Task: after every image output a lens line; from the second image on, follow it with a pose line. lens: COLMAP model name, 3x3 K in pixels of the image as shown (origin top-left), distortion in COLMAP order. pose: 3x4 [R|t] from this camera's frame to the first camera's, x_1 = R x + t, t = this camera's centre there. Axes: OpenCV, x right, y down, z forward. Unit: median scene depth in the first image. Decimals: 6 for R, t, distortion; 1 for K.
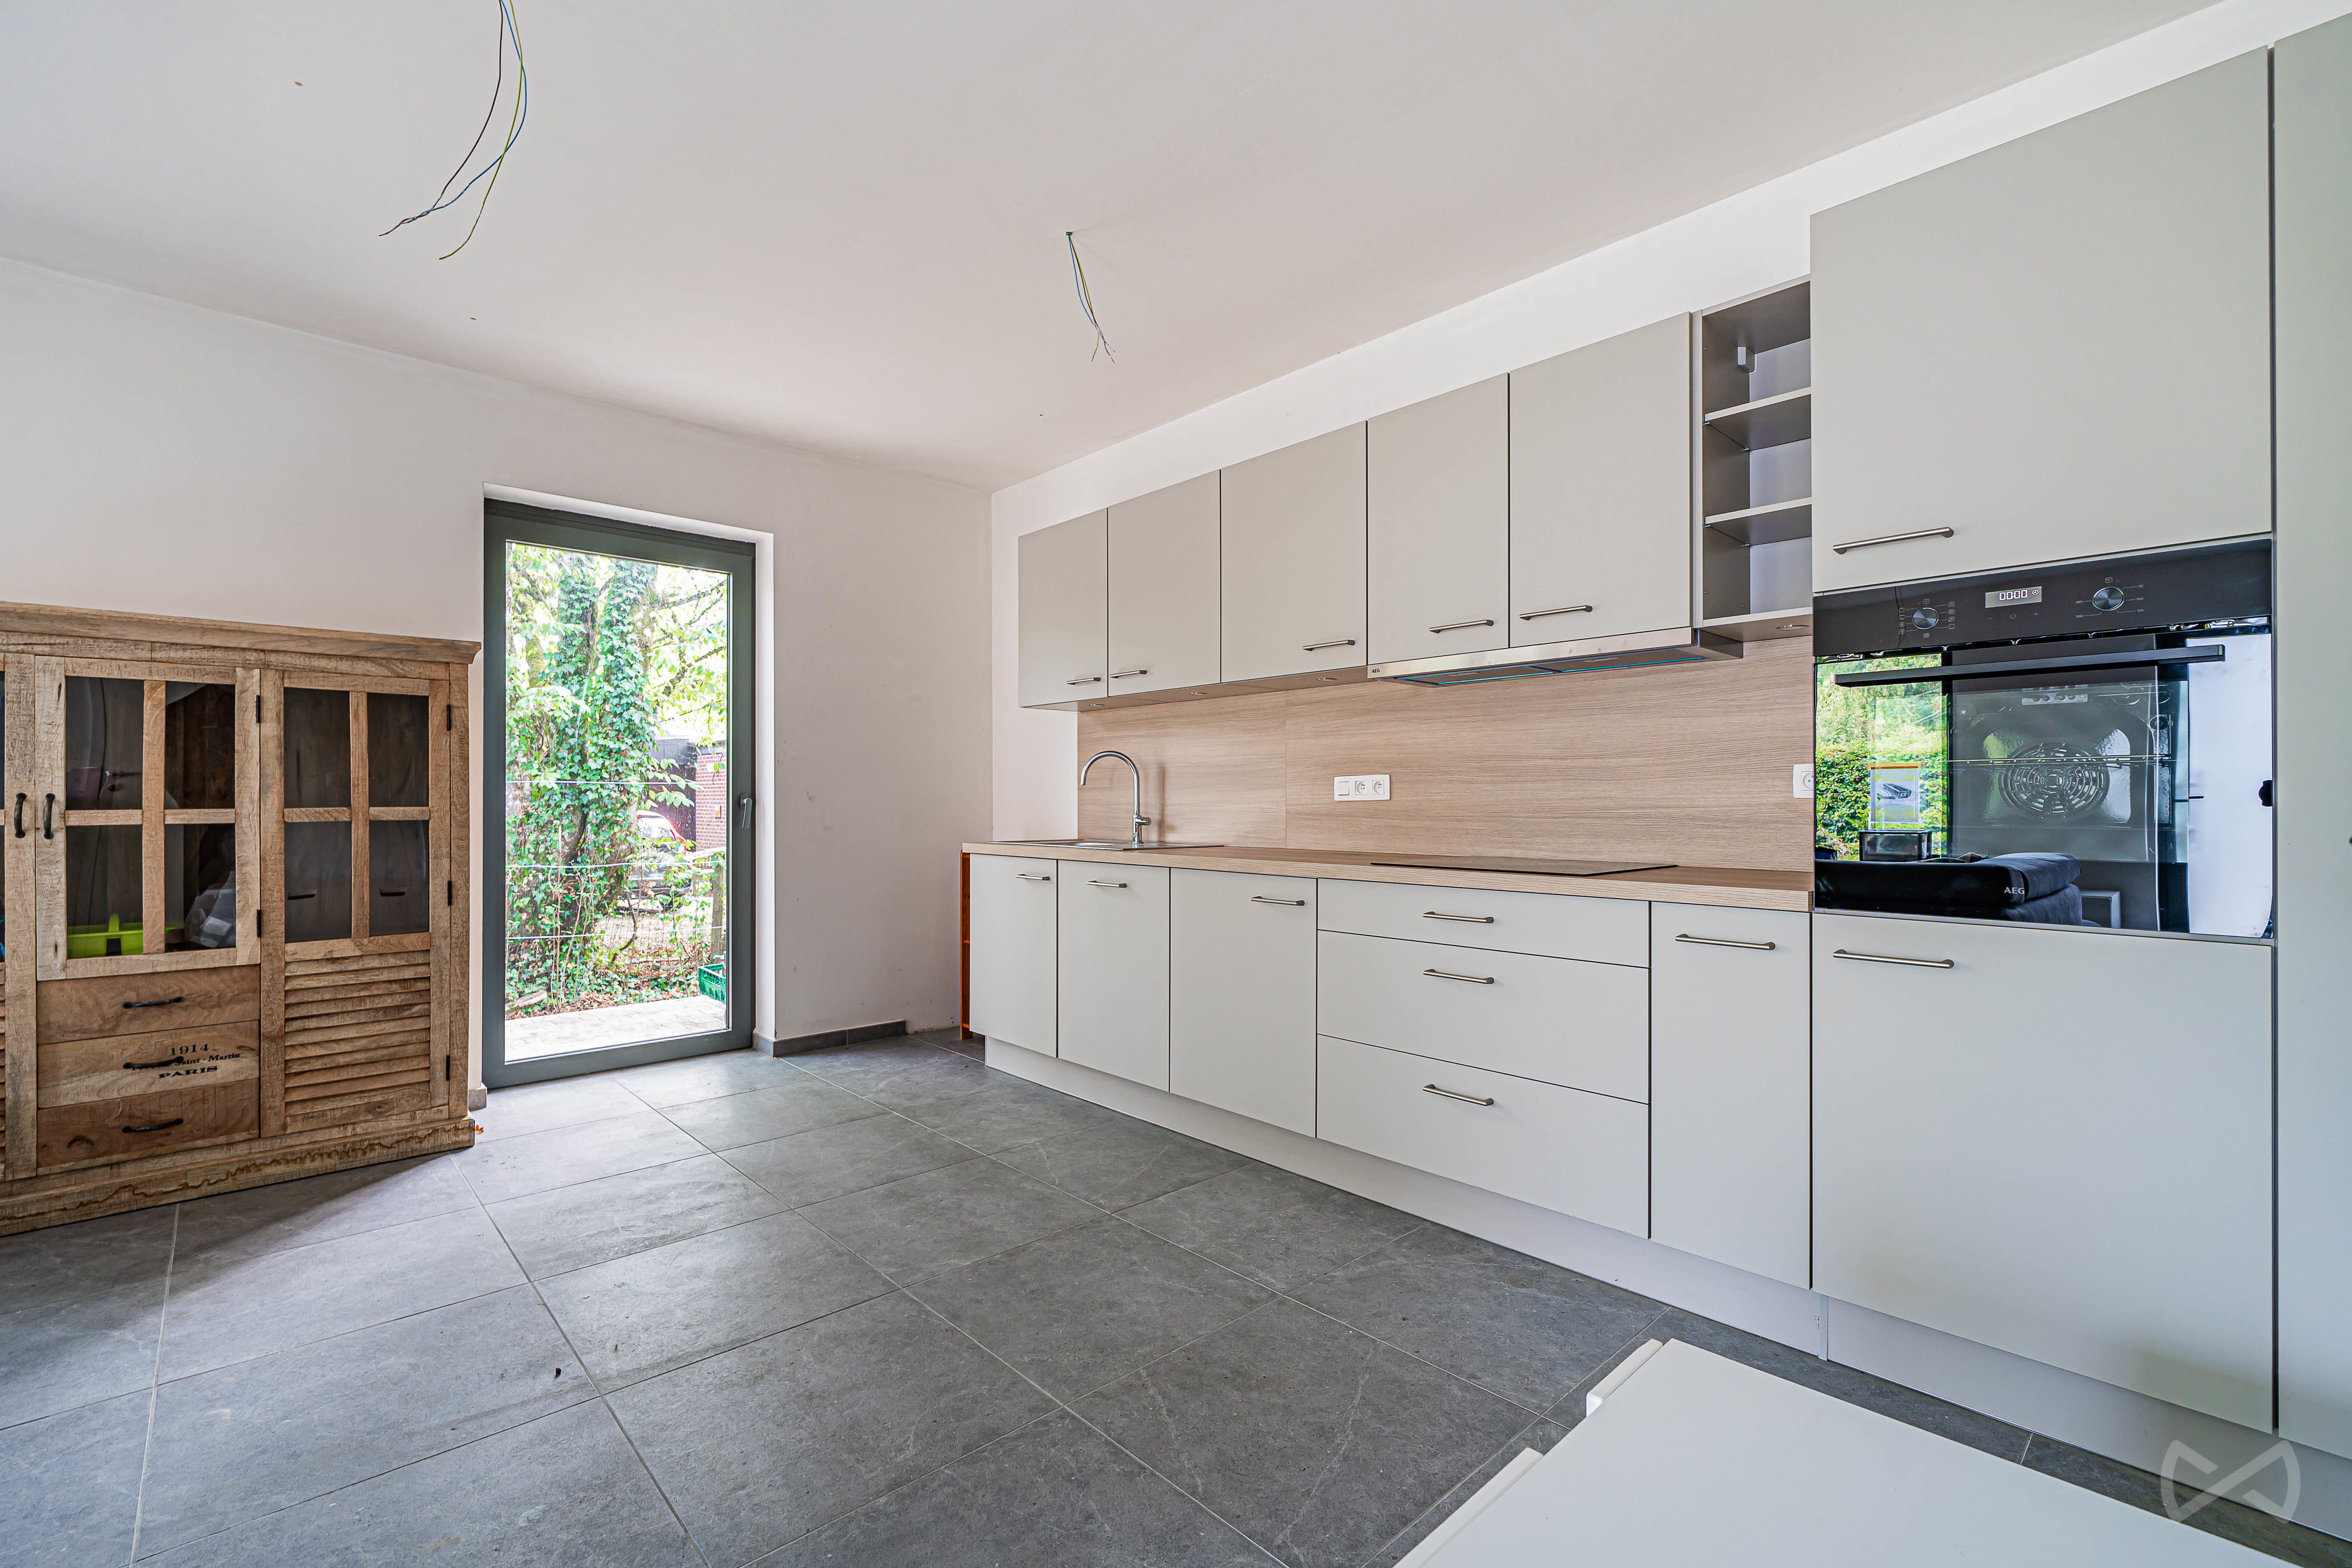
lens RADIAL K [[1033.2, 0, 1176.0], [0, 1033.2, 784.0], [0, 0, 1]] dist [0.044057, 0.000036]
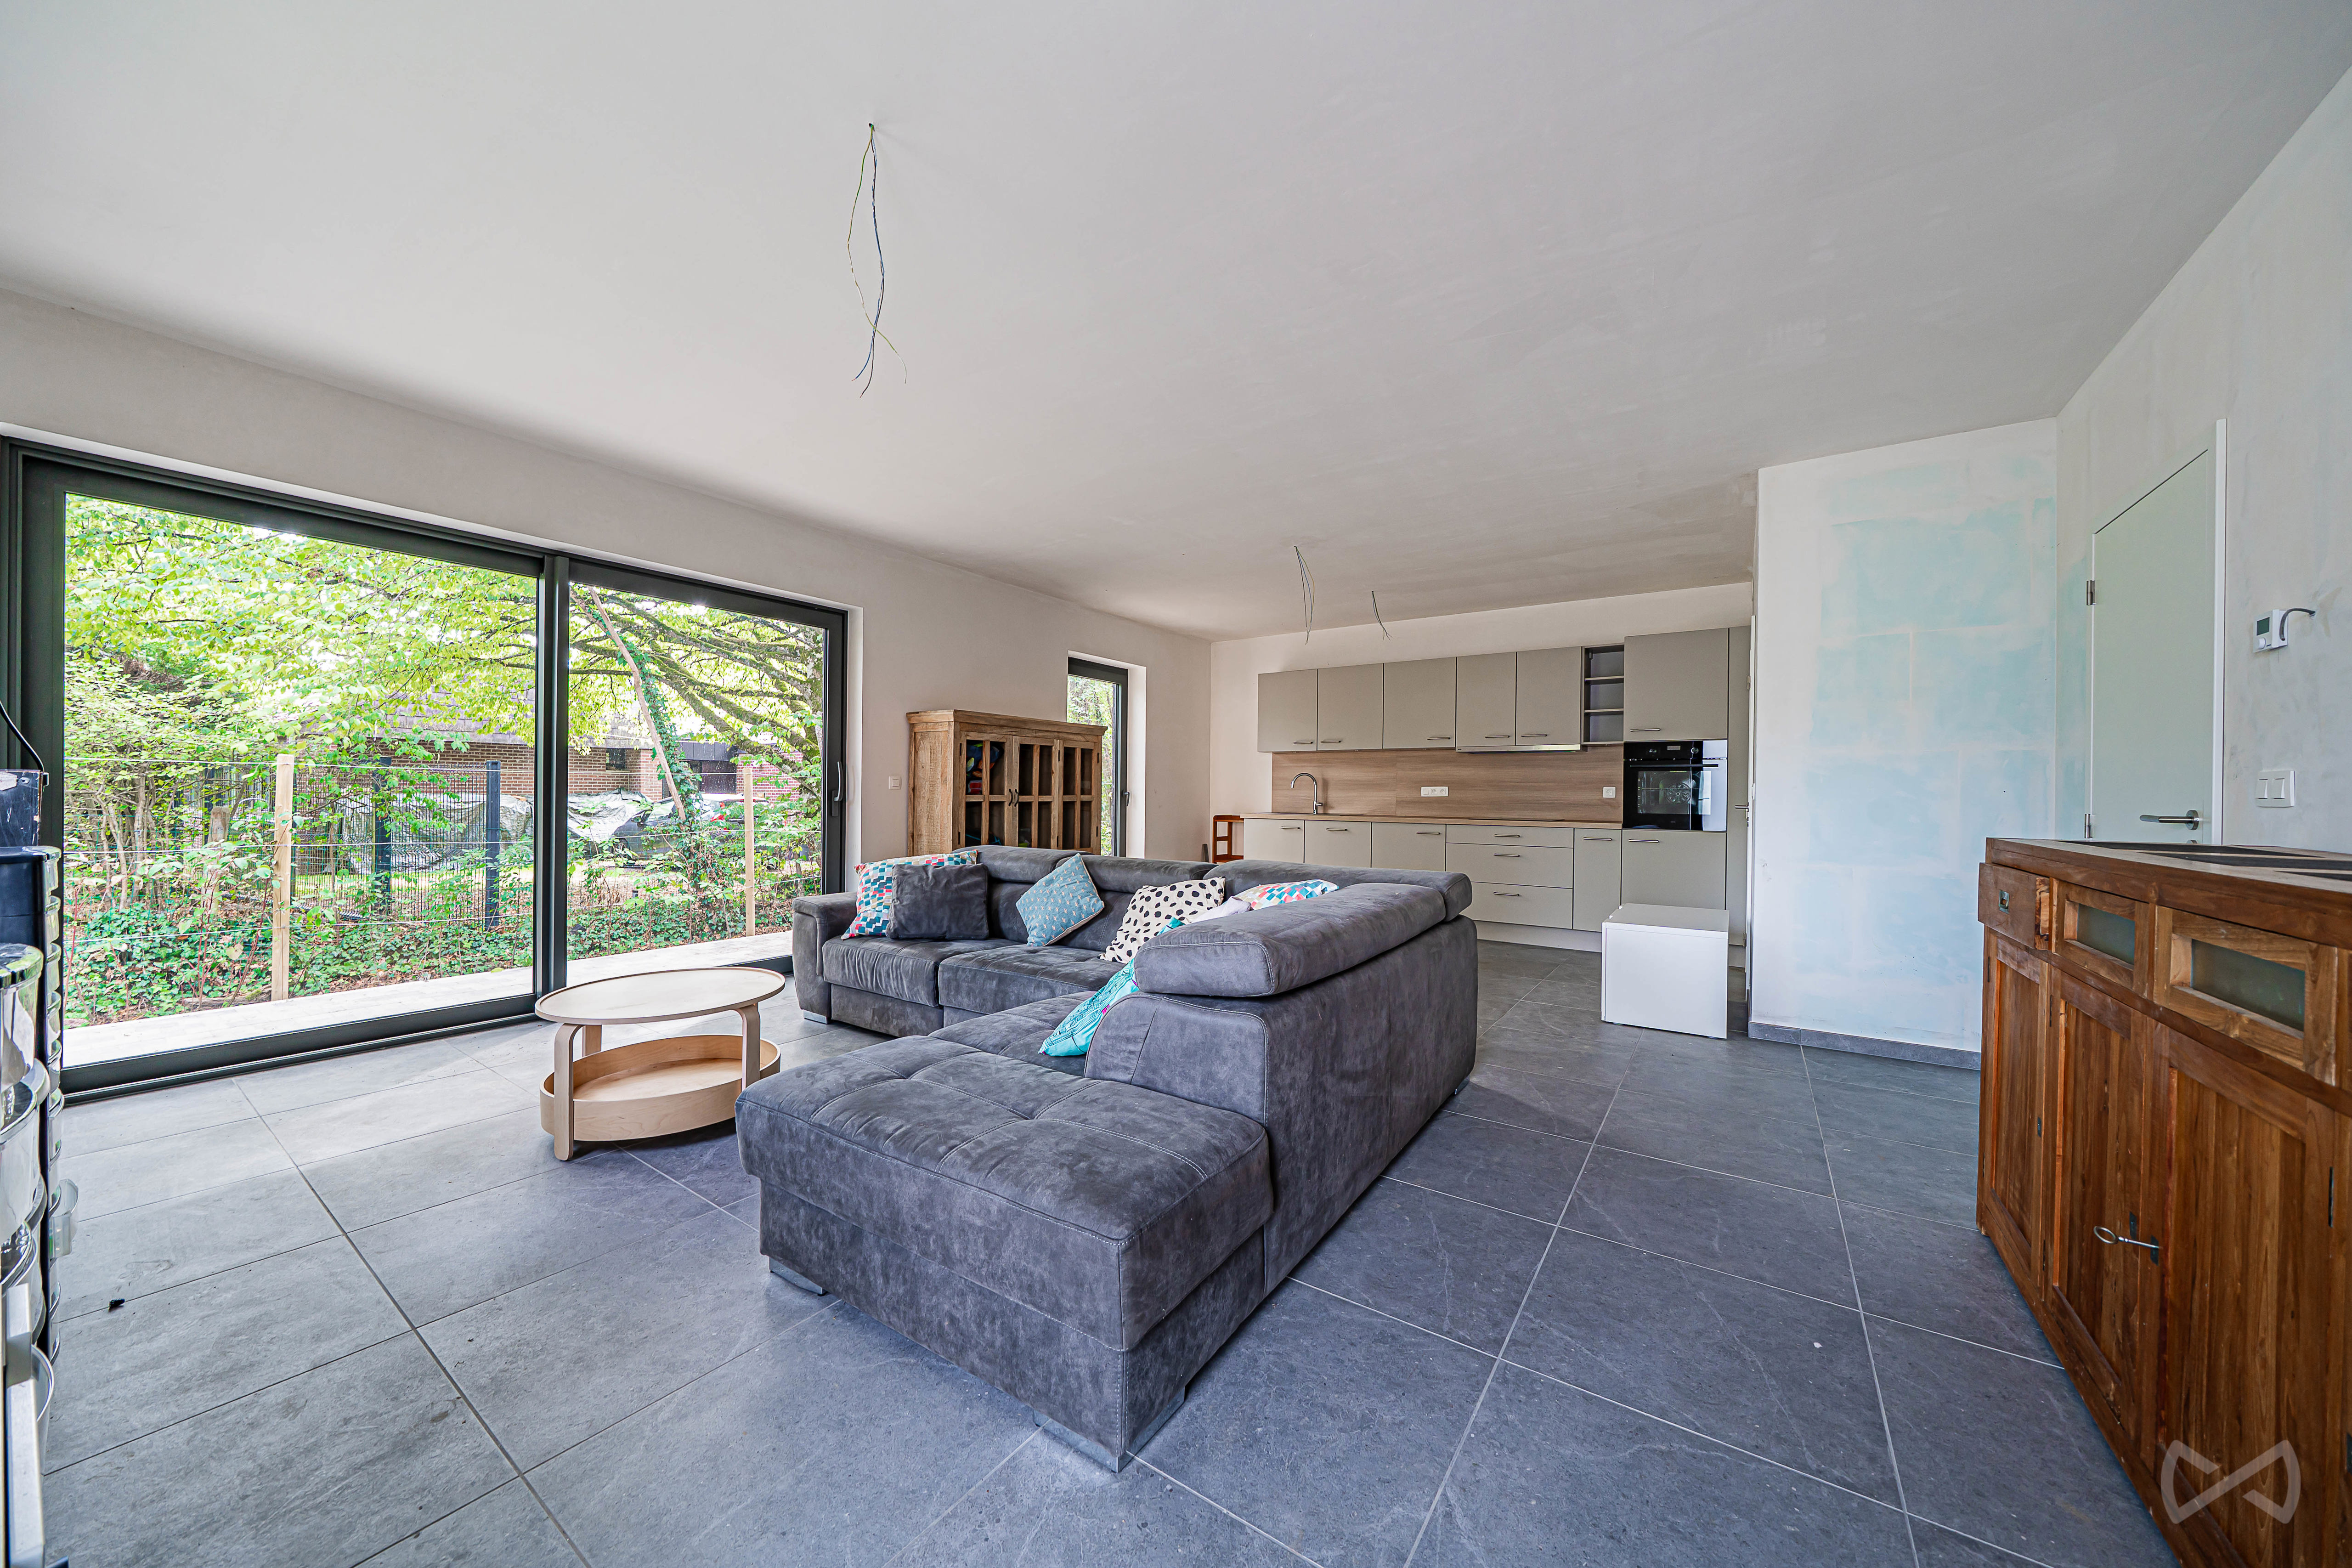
lens RADIAL K [[811.0, 0, 1176.0], [0, 811.0, 784.0], [0, 0, 1]] dist [-0.005450, 0.000005]
pose [[0.975005, 0.013398, 0.221778, -0.984585], [-0.014468, 0.999890, 0.003203, -0.012842], [-0.221711, -0.006332, 0.975092, -0.893717]]
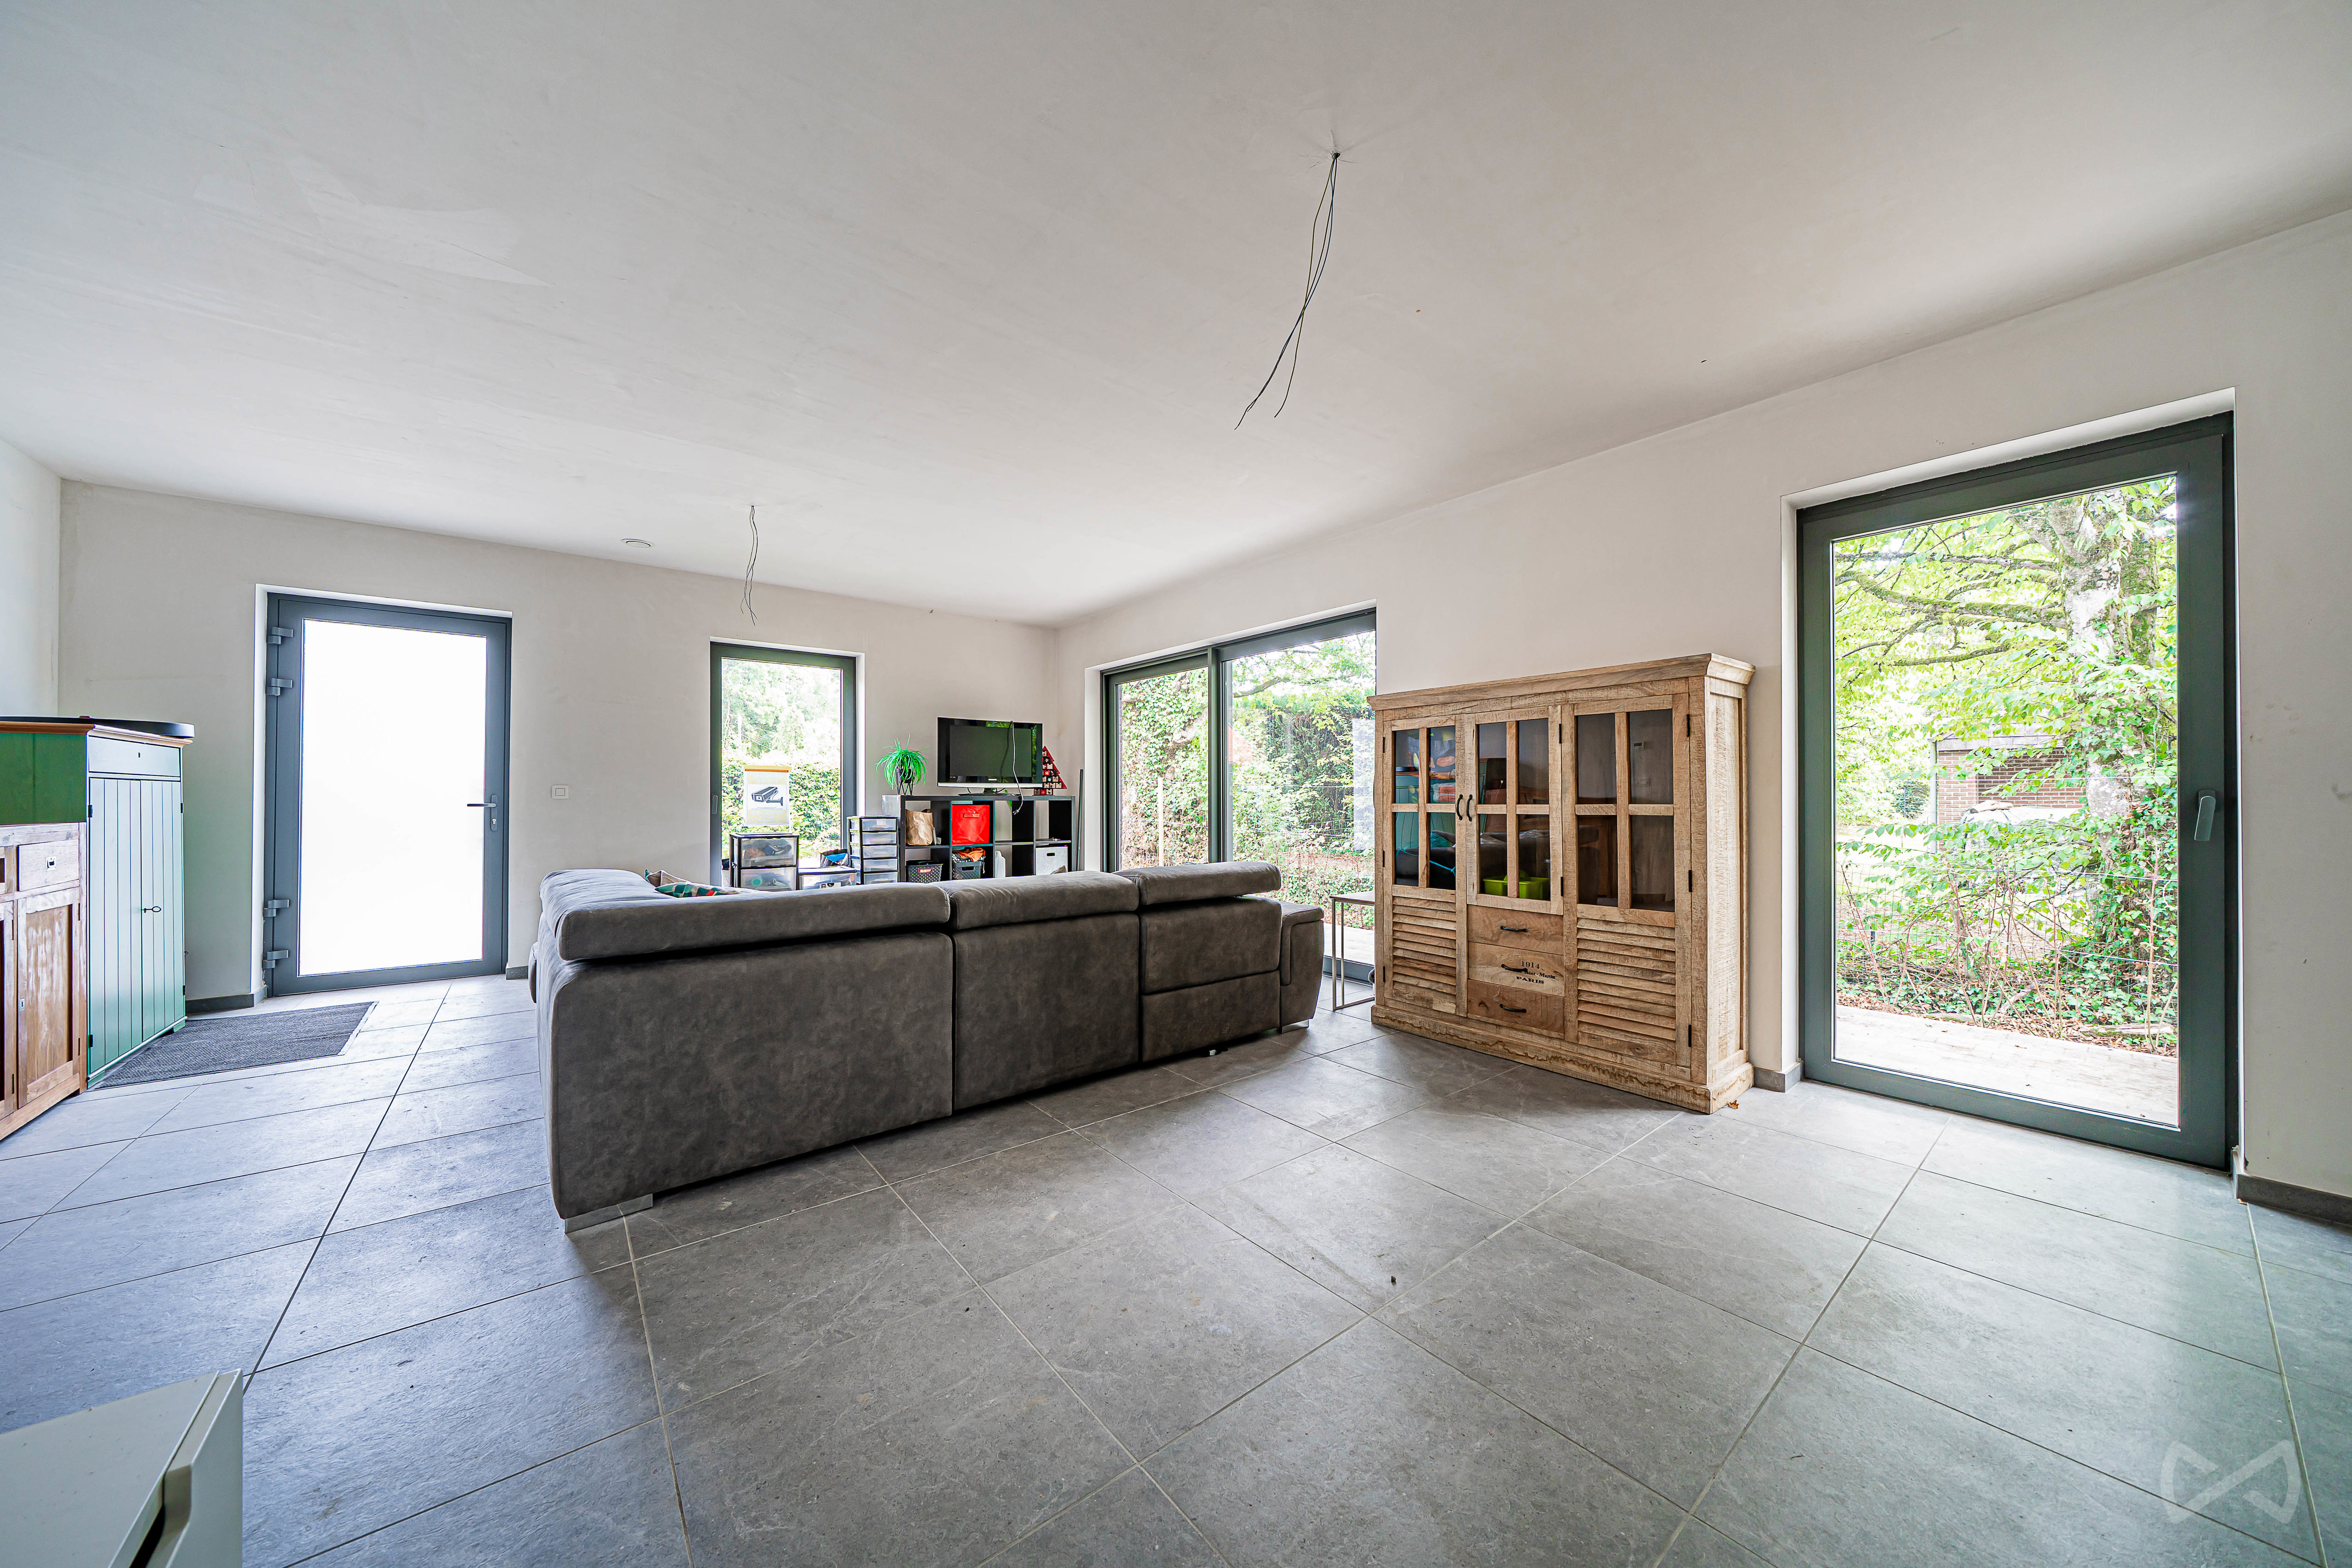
lens RADIAL K [[811.0, 0, 1176.0], [0, 811.0, 784.0], [0, 0, 1]] dist [-0.005450, 0.000005]
pose [[-0.066161, -0.018967, -0.997629, 0.230330], [0.014637, 0.999693, -0.019977, 0.010015], [0.997702, -0.015924, -0.065863, 0.553718]]
